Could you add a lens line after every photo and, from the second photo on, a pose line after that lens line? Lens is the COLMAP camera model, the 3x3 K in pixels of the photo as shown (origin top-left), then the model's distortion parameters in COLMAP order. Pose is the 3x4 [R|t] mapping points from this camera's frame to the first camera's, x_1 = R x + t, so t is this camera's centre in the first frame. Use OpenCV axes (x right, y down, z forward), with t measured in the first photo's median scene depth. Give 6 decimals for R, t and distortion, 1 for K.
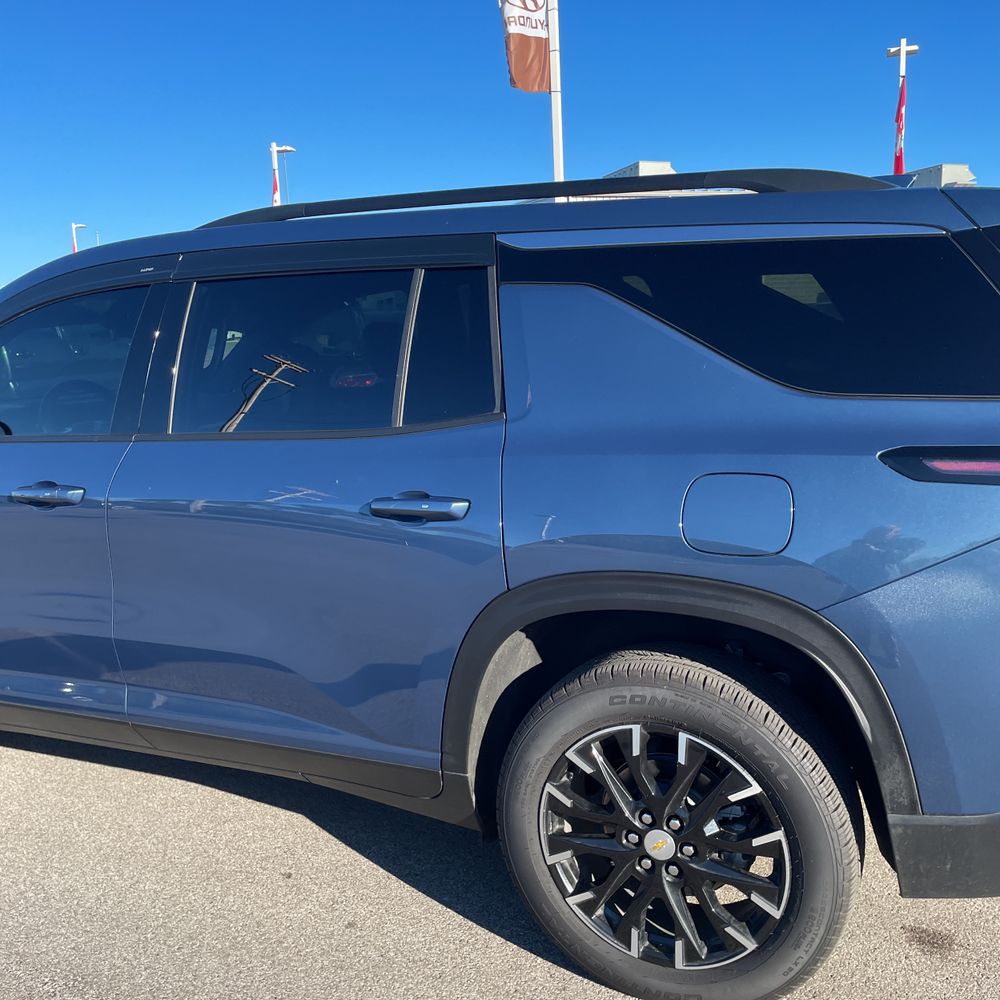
lens RADIAL K [[1018.5, 0, 500.0], [0, 1018.5, 500.0], [0, 0, 1]] dist [0.040841, -0.035235]
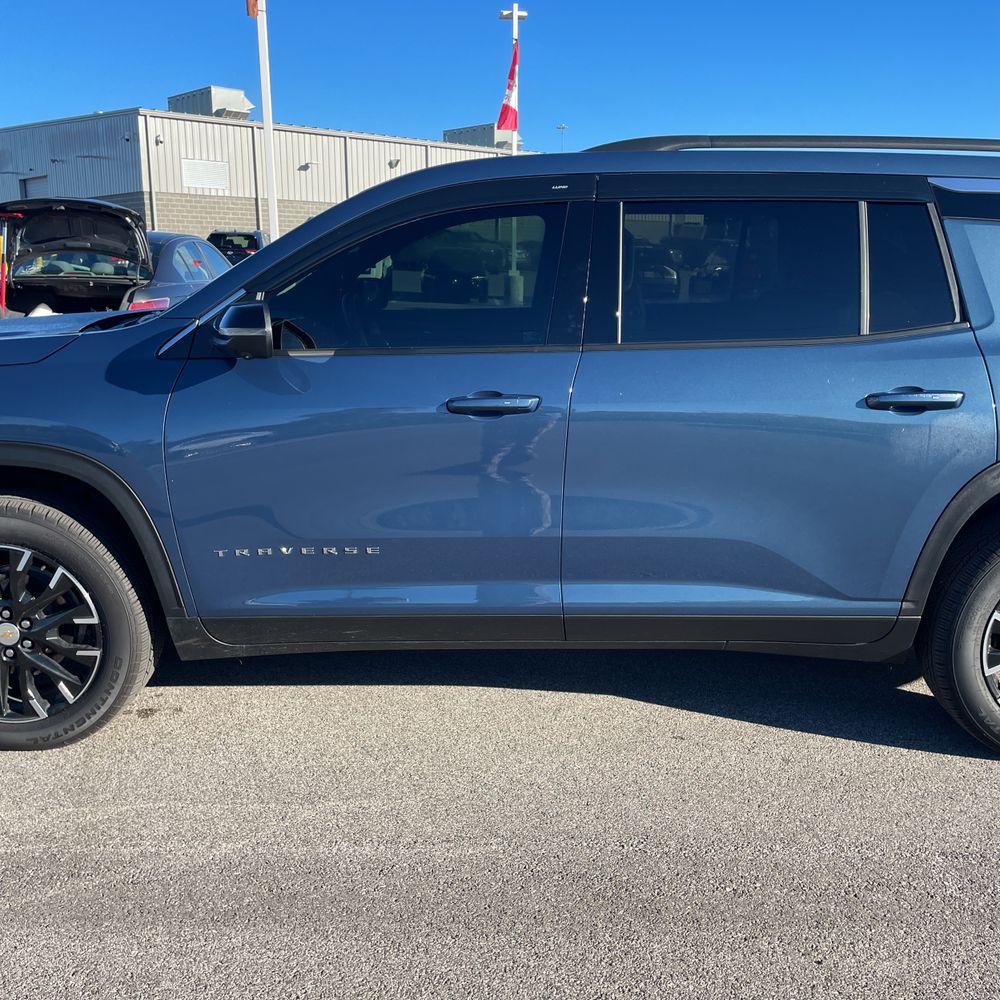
lens RADIAL K [[1010.6, 0, 498.6], [0, 1010.6, 490.8], [0, 0, 1]] dist [0.091636, -0.125312]
pose [[0.907223, -0.053783, 0.417198, -1.074705], [0.033480, 0.997878, 0.055837, 0.031628], [-0.419316, -0.036689, 0.907099, 0.093141]]
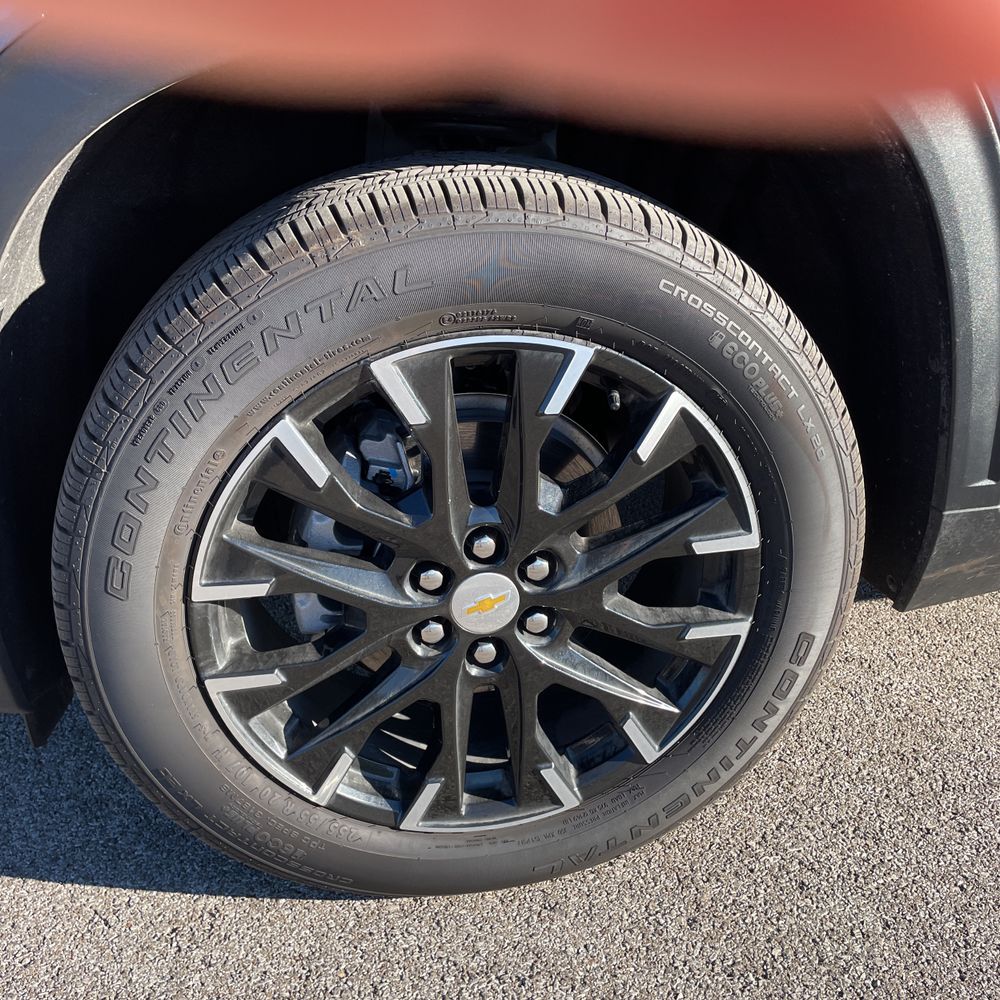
lens RADIAL K [[1010.6, 0, 498.6], [0, 1010.6, 490.8], [0, 0, 1]] dist [0.091636, -0.125312]
pose [[0.819779, -0.227273, 0.525651, -1.327301], [0.086191, 0.956389, 0.279090, 0.102823], [-0.566156, -0.183486, 0.803617, 1.235617]]
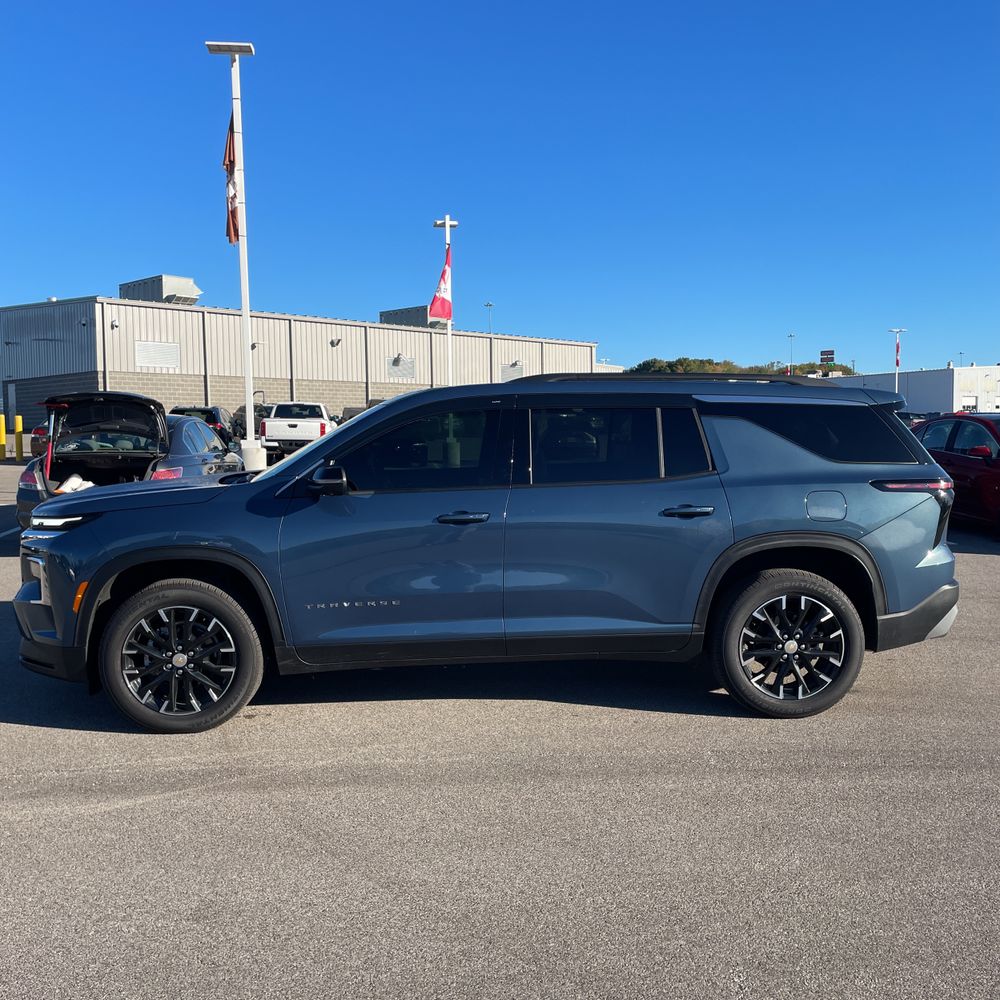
lens RADIAL K [[1010.6, 0, 498.6], [0, 1010.6, 490.8], [0, 0, 1]] dist [0.091636, -0.125312]
pose [[0.877933, -0.003453, 0.478771, -1.577237], [0.058669, 0.993214, -0.100418, 0.168397], [-0.475176, 0.116249, 0.872178, -0.804326]]
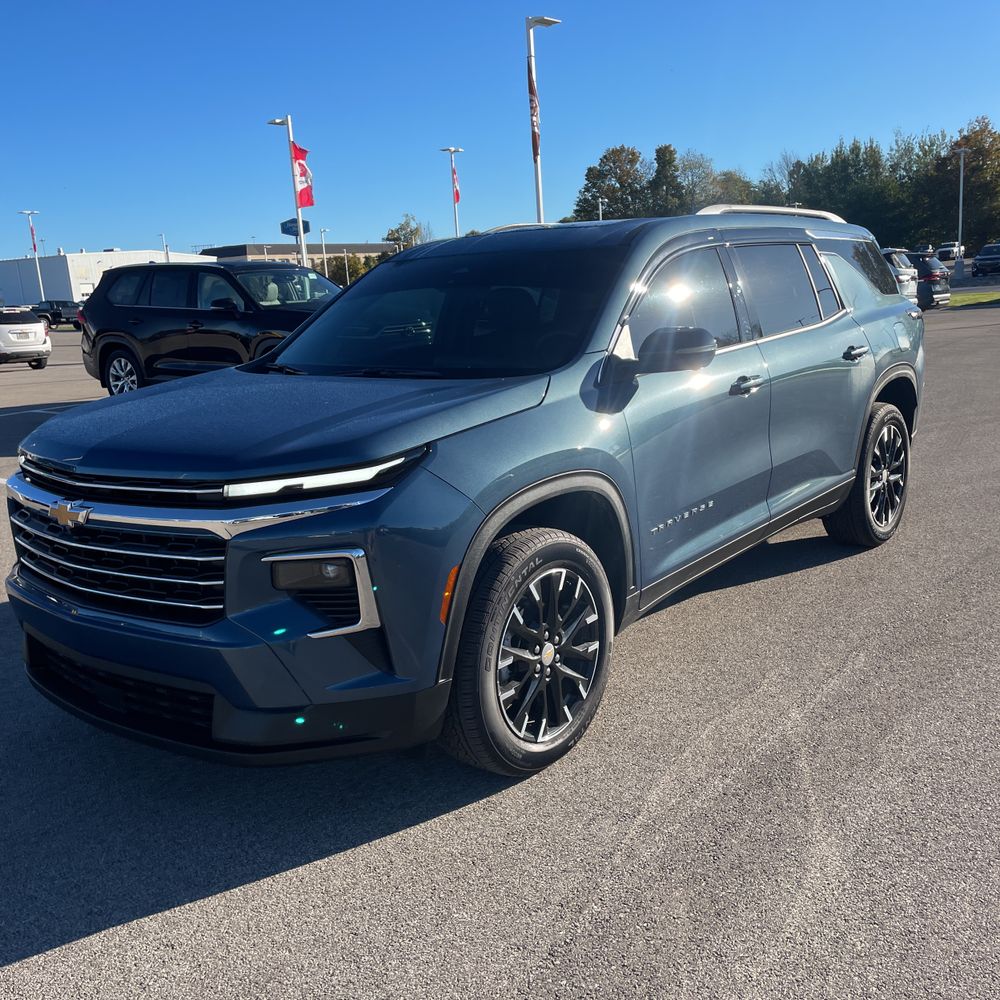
lens RADIAL K [[1010.6, 0, 498.6], [0, 1010.6, 490.8], [0, 0, 1]] dist [0.091636, -0.125312]
pose [[0.237055, -0.174965, 0.955611, -2.477880], [0.216811, 0.968368, 0.123517, -0.148807], [-0.946994, 0.177907, 0.267490, 1.224085]]
